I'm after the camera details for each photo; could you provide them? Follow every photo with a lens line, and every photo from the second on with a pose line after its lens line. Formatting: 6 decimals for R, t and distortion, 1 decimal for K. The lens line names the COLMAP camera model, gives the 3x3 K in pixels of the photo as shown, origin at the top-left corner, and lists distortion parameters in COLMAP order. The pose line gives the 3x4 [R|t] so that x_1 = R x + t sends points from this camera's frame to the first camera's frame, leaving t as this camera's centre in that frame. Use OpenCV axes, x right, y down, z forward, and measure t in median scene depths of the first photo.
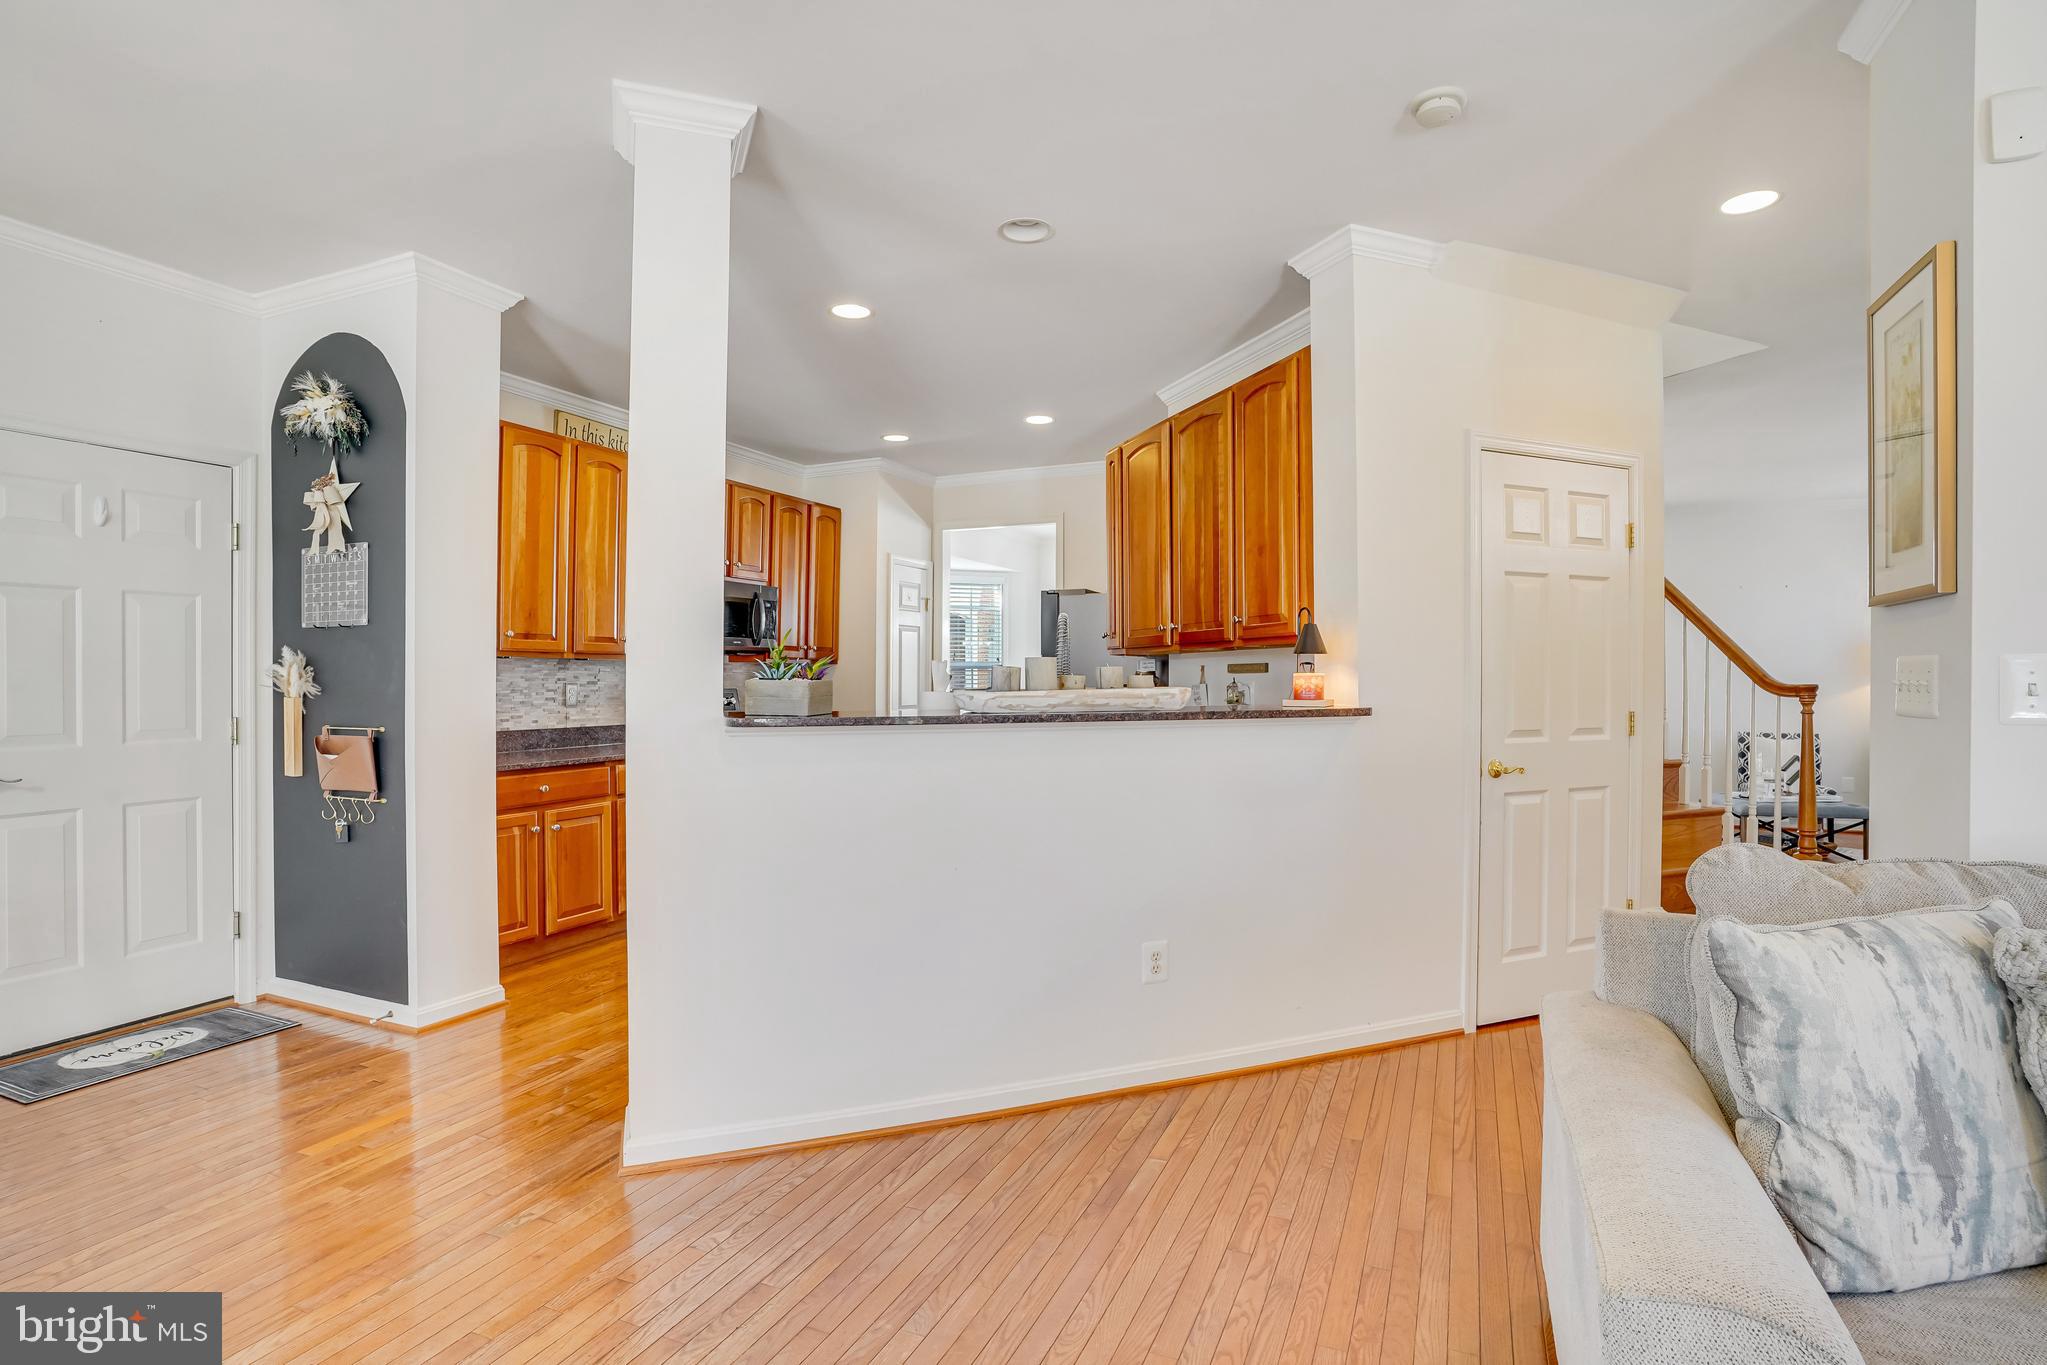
lens RADIAL K [[1026.8, 0, 1039.6], [0, 1026.8, 675.0], [0, 0, 1]] dist [-0.074238, 0.032662]
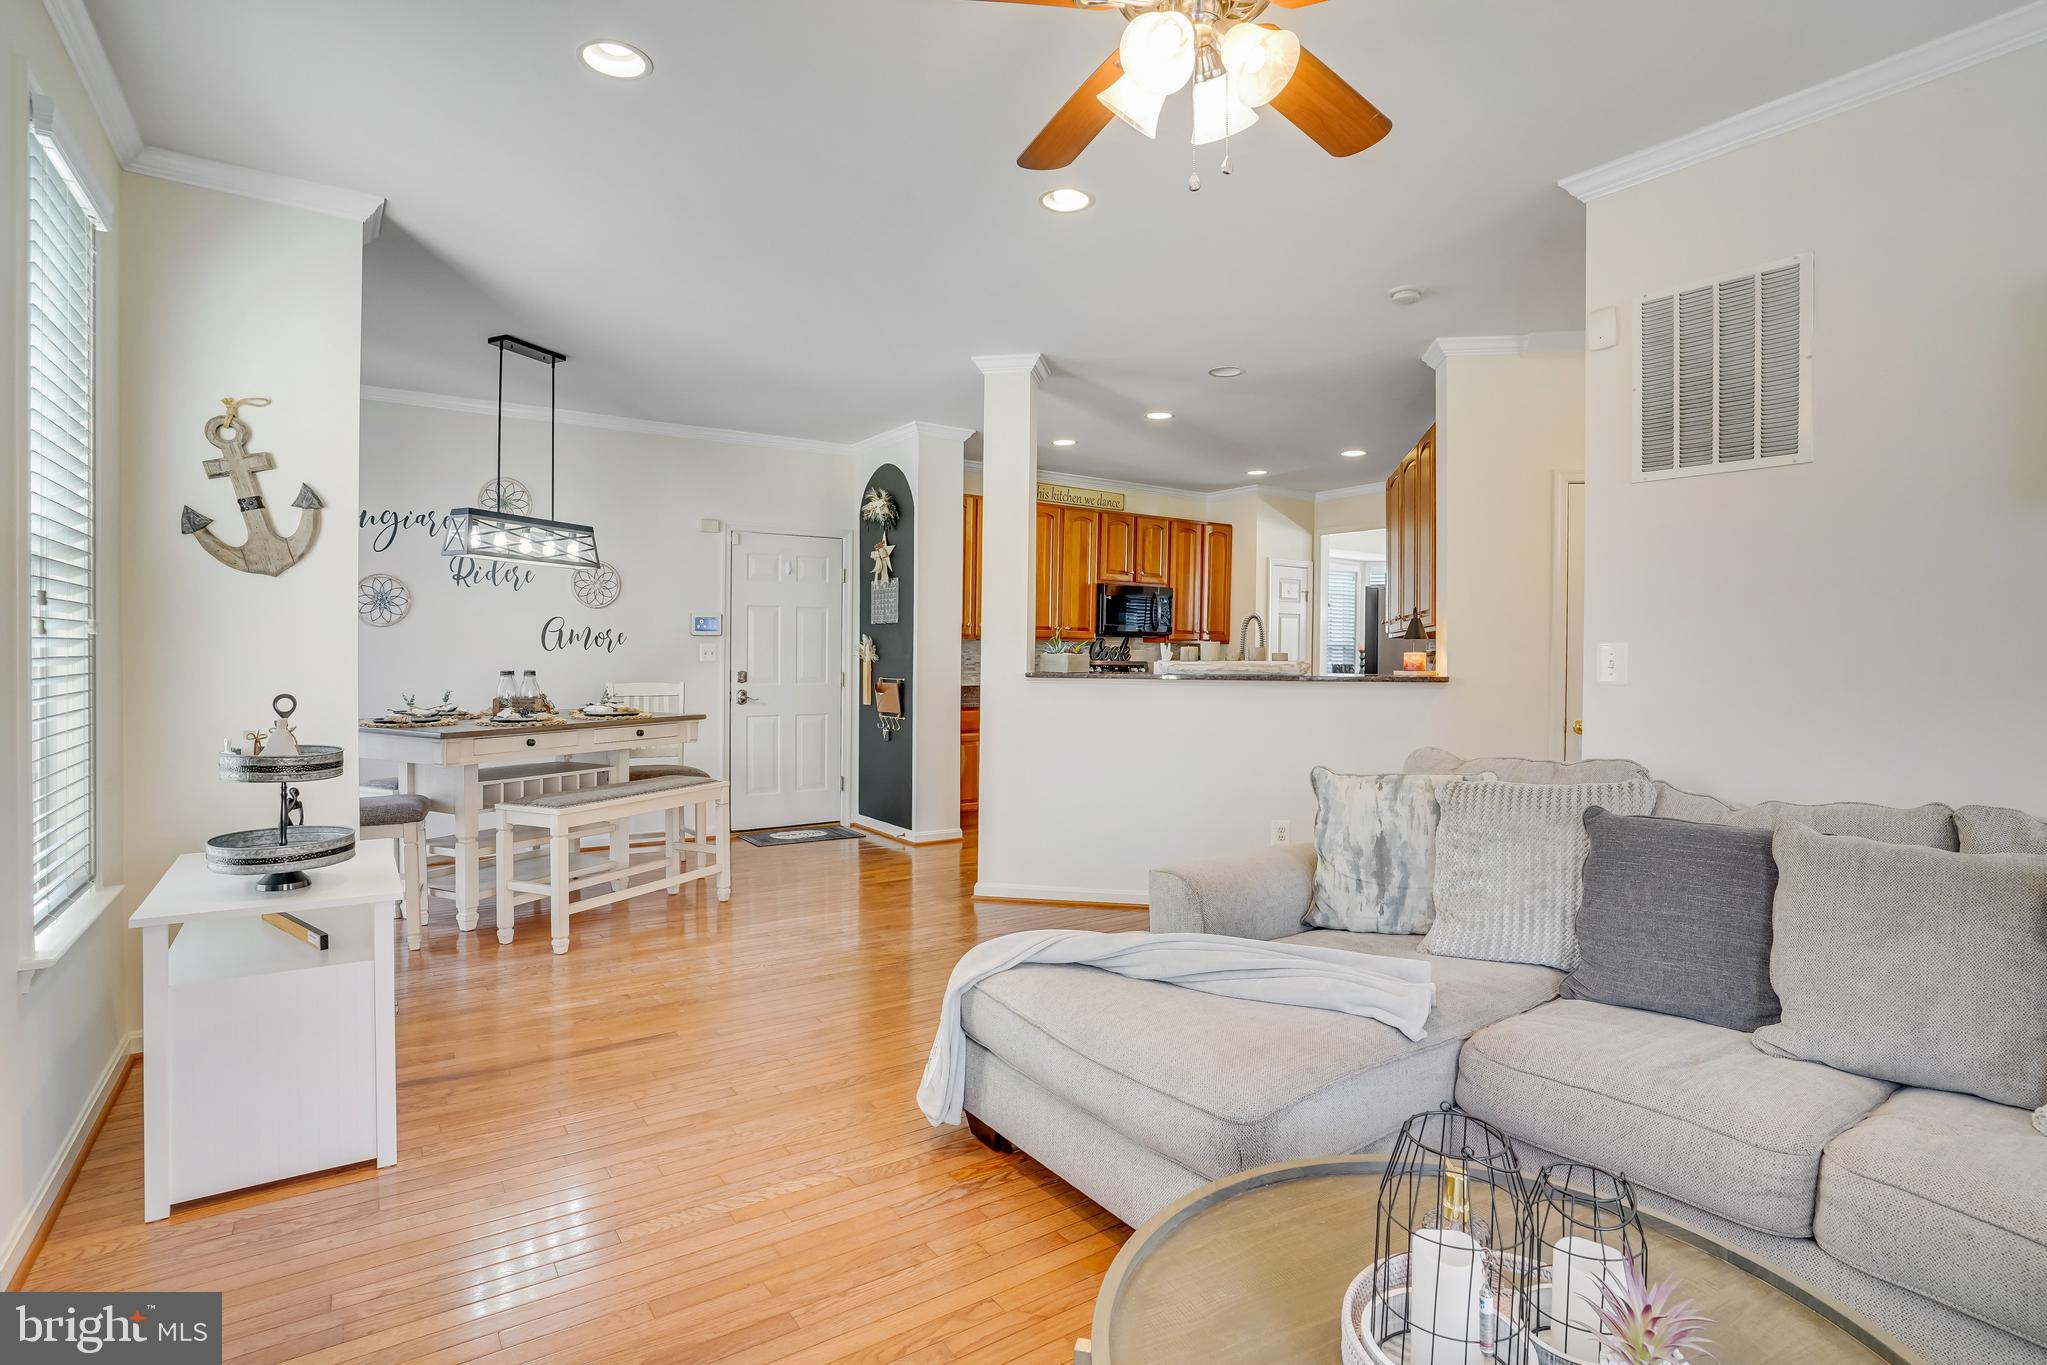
lens RADIAL K [[1047.2, 0, 1018.0], [0, 1047.2, 633.9], [0, 0, 1]] dist [-0.087667, 0.036705]
pose [[0.843084, -0.002913, -0.537775, 0.549058], [-0.007037, 0.999840, -0.016448, 0.000600], [0.537737, 0.017651, 0.842928, -0.504364]]
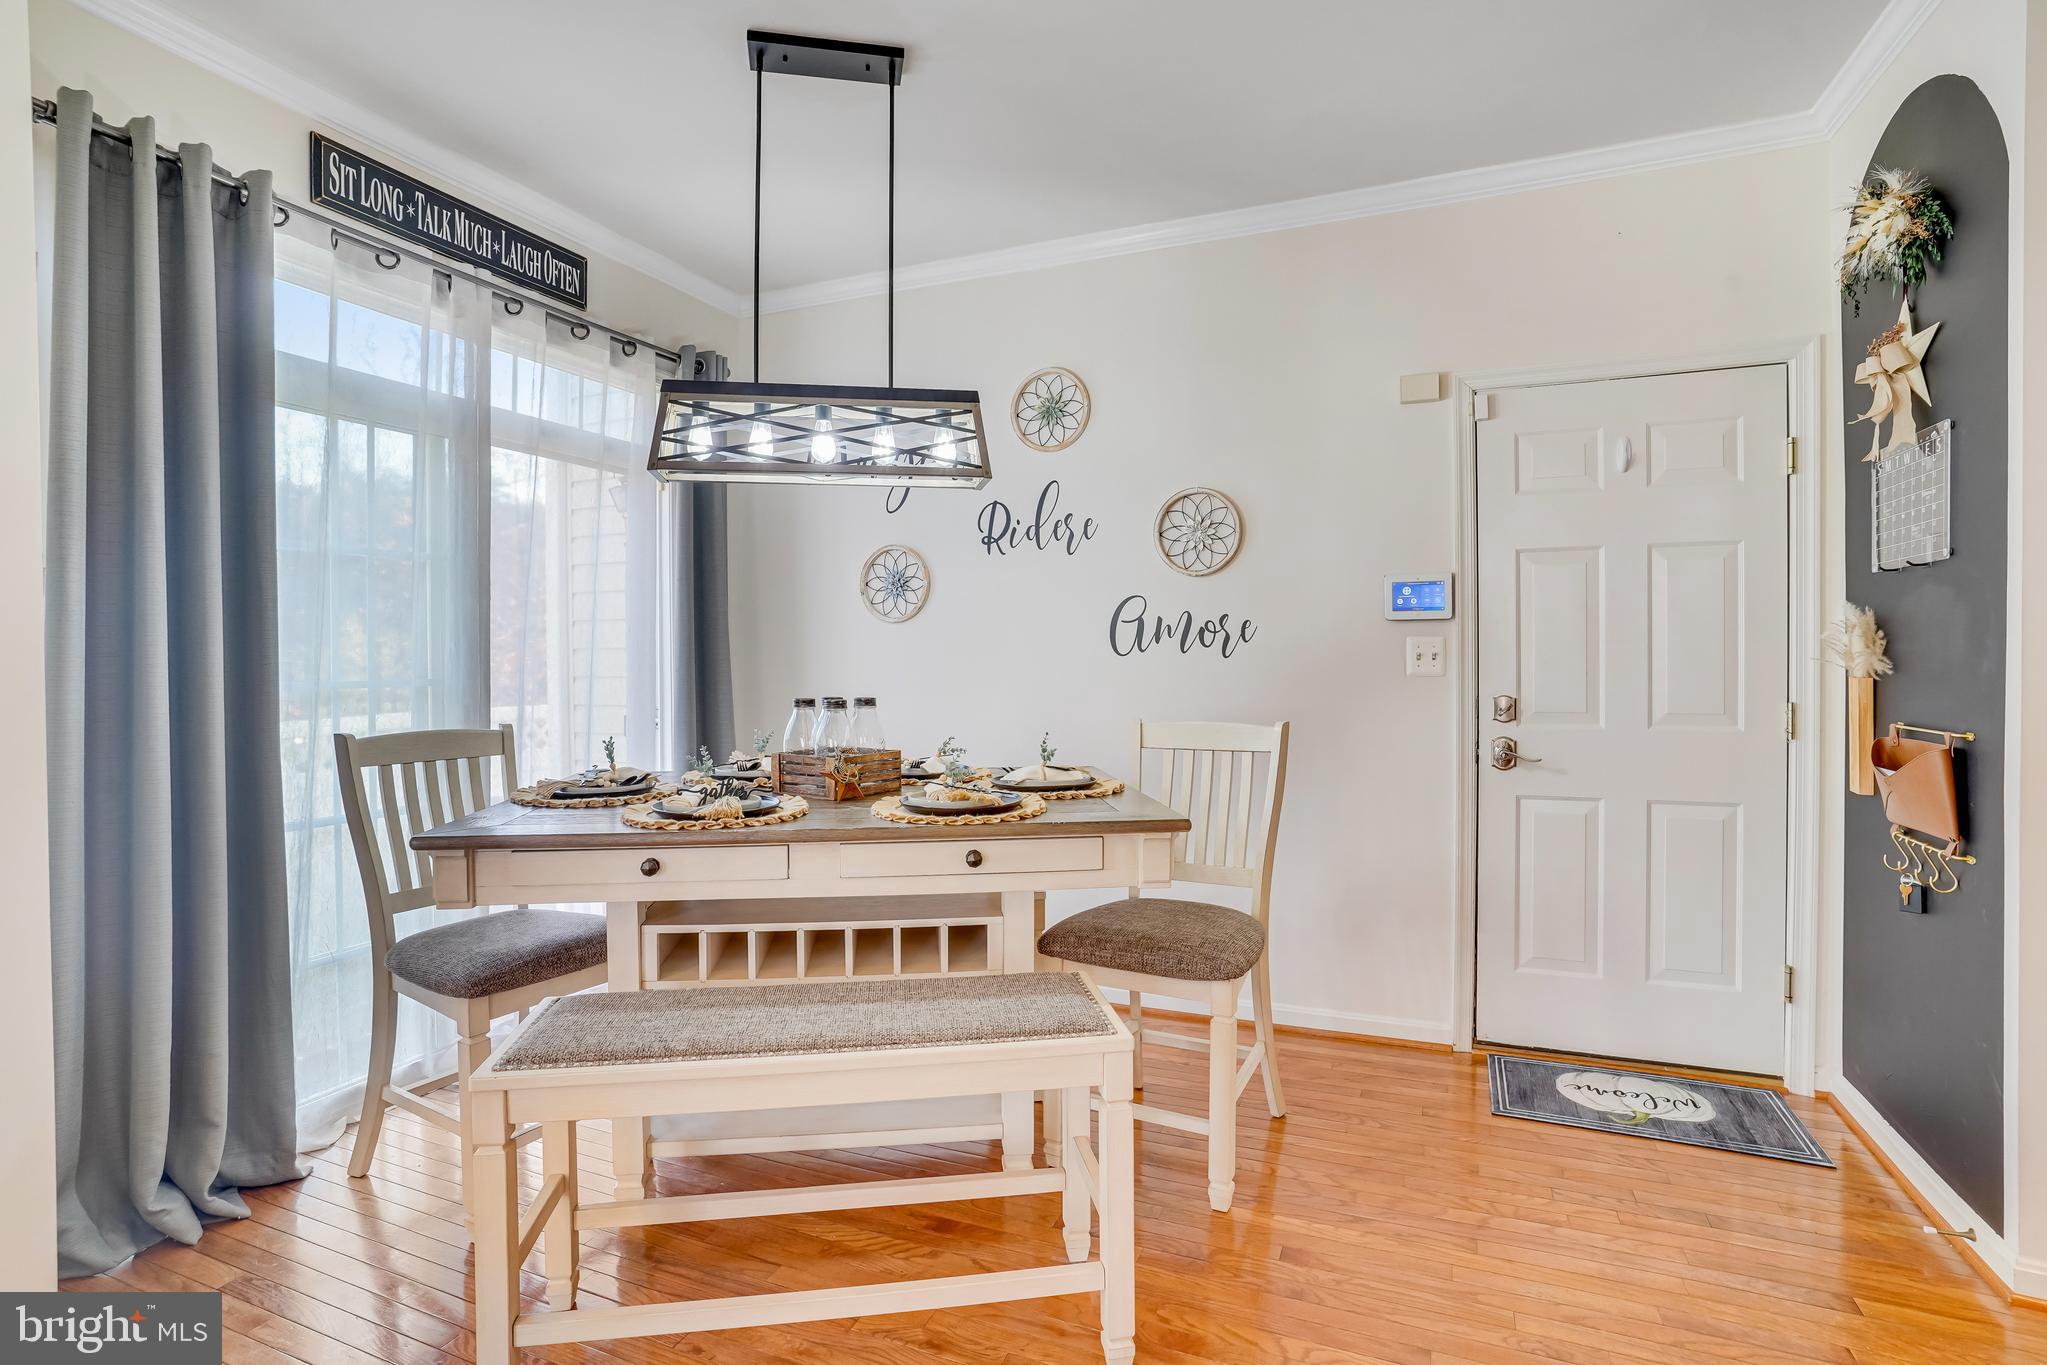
lens RADIAL K [[982.2, 0, 1035.6], [0, 982.2, 666.7], [0, 0, 1]] dist [-0.053933, 0.021112]
pose [[0.002534, 0.014163, -0.999896, -0.109080], [0.005881, 0.999882, 0.014178, 0.002824], [0.999979, -0.005916, 0.002450, 0.453913]]
